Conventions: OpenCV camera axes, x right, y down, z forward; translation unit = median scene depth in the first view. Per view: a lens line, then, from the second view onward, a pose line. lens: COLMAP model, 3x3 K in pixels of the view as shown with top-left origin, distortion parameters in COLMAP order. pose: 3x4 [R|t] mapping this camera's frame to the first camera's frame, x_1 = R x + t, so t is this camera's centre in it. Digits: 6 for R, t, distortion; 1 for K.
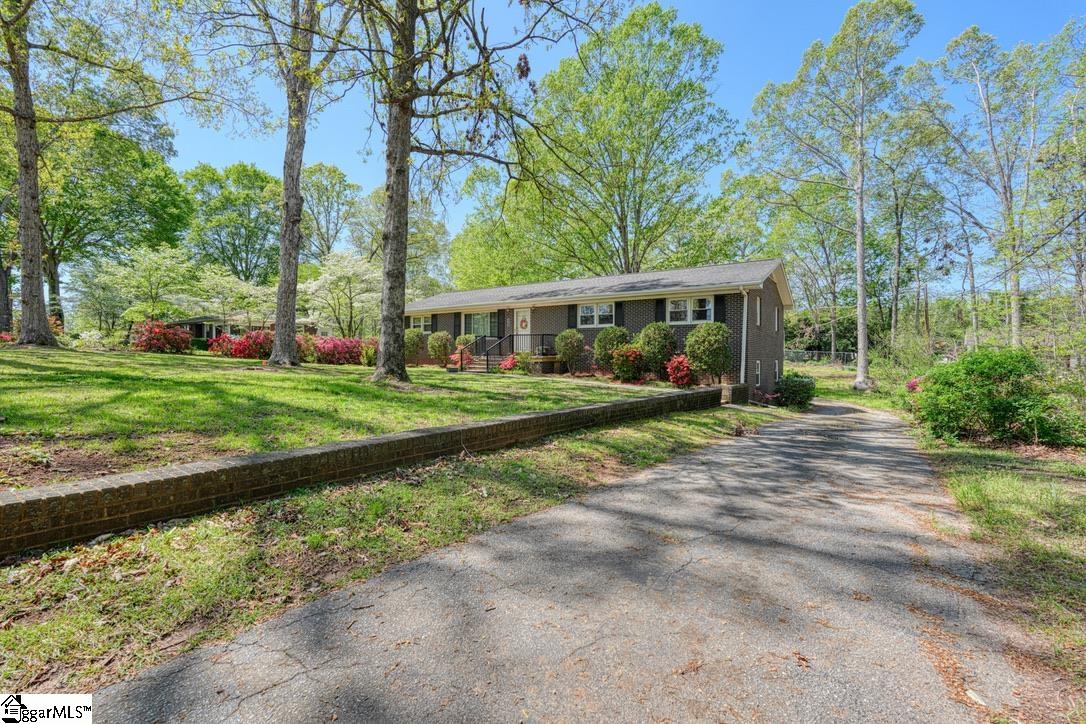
lens RADIAL K [[481.3, 0, 538.1], [0, 481.3, 360.0], [0, 0, 1]] dist [0.000695, 0.000503]
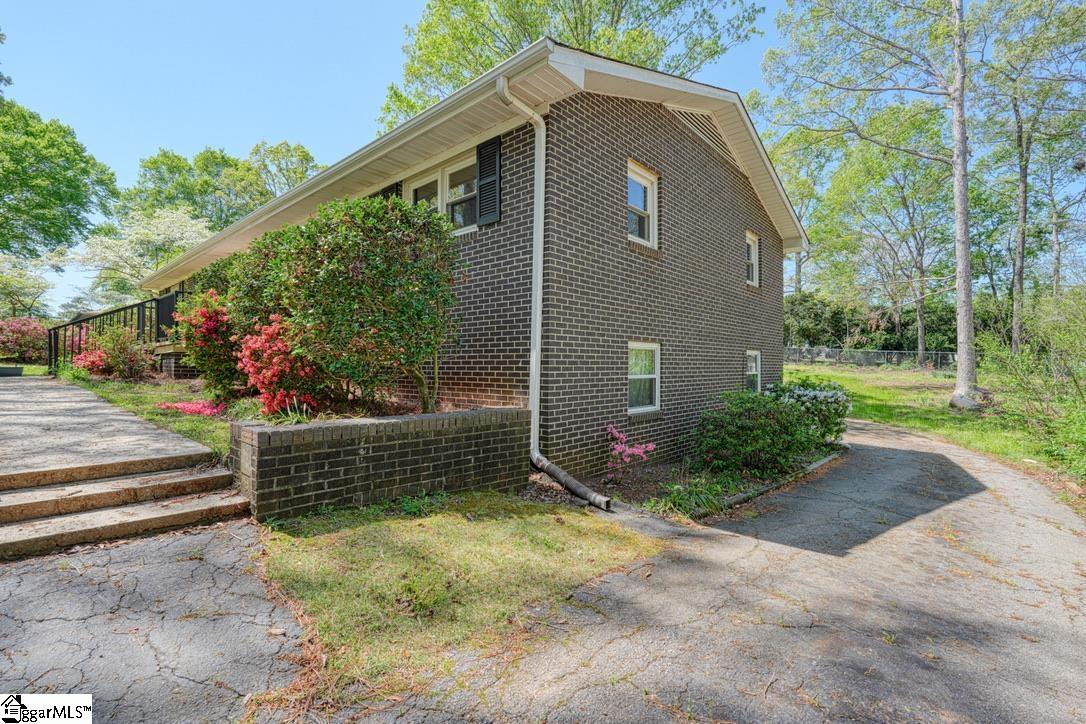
lens RADIAL K [[481.3, 0, 548.5], [0, 481.3, 364.6], [0, 0, 1]] dist [0.000695, 0.000503]
pose [[0.992348, -0.003565, -0.123421, 0.159867], [0.002377, 0.999949, -0.009766, 0.007838], [0.123449, 0.009398, 0.992306, 0.234042]]
